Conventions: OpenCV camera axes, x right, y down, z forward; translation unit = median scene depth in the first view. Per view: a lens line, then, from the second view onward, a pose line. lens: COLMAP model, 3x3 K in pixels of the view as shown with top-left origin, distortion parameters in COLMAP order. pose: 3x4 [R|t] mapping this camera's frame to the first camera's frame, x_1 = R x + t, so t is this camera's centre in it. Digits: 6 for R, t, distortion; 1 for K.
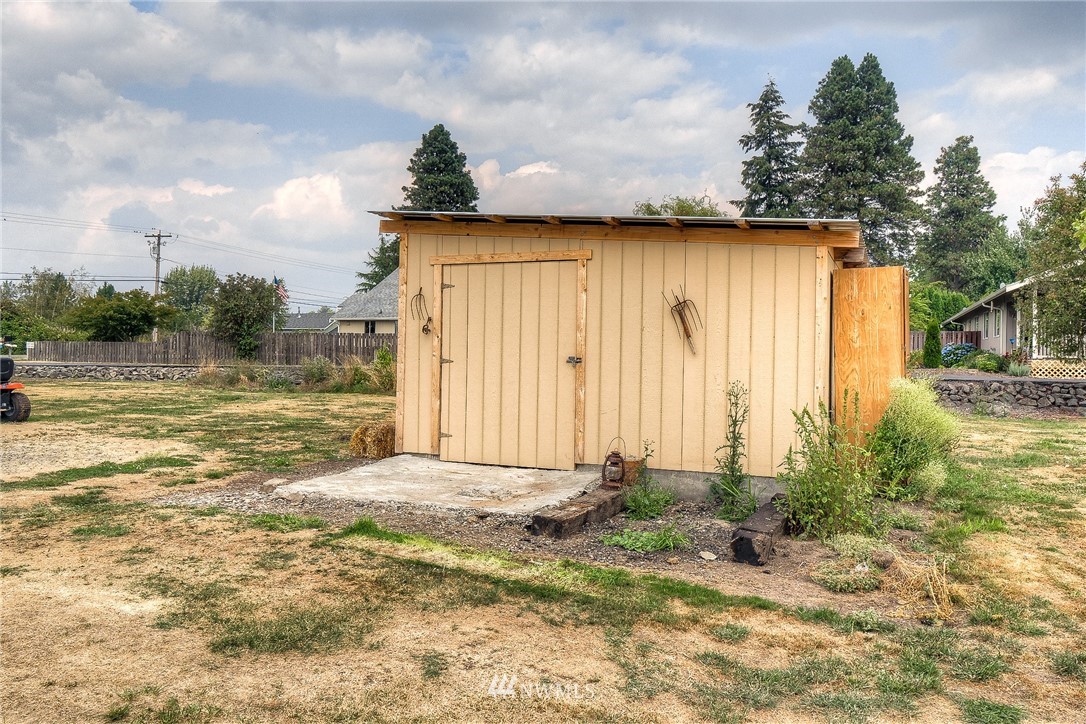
lens RADIAL K [[836.6, 0, 543.0], [0, 836.6, 362.2], [0, 0, 1]] dist [0.000052, -0.001373]
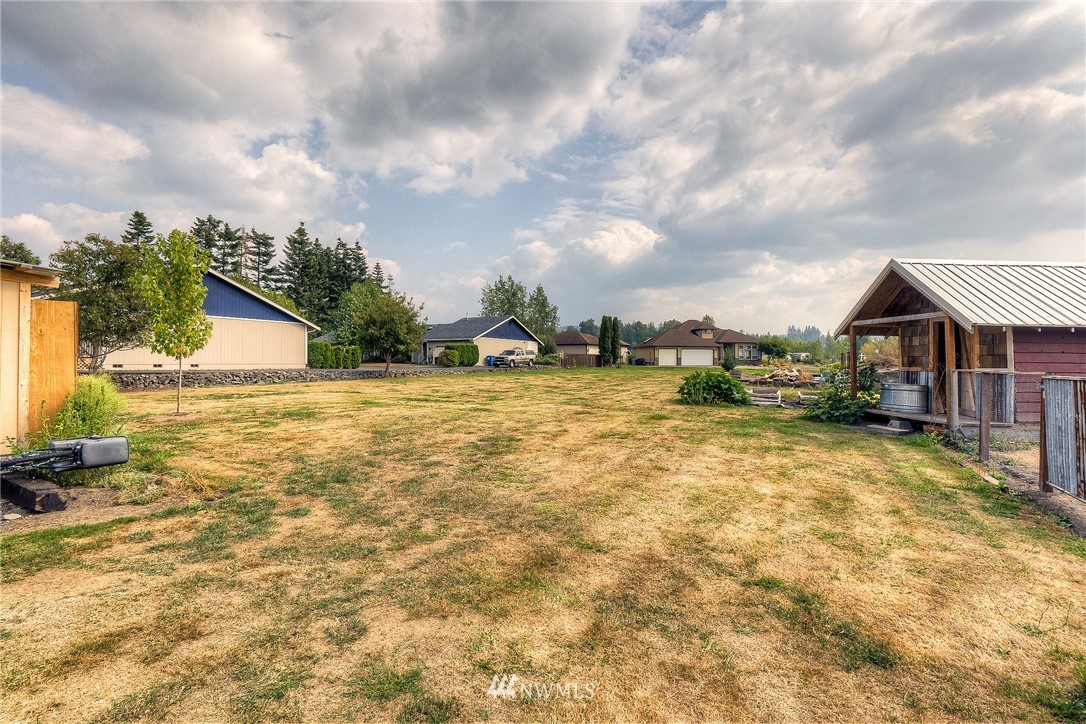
lens RADIAL K [[474.8, 0, 543.4], [0, 474.8, 360.2], [0, 0, 1]] dist [-0.000270, -0.000141]
pose [[0.093564, -0.010880, 0.995554, -0.664620], [-0.001156, 0.999938, 0.011037, -0.036953], [-0.995613, -0.002184, 0.093545, 0.129005]]
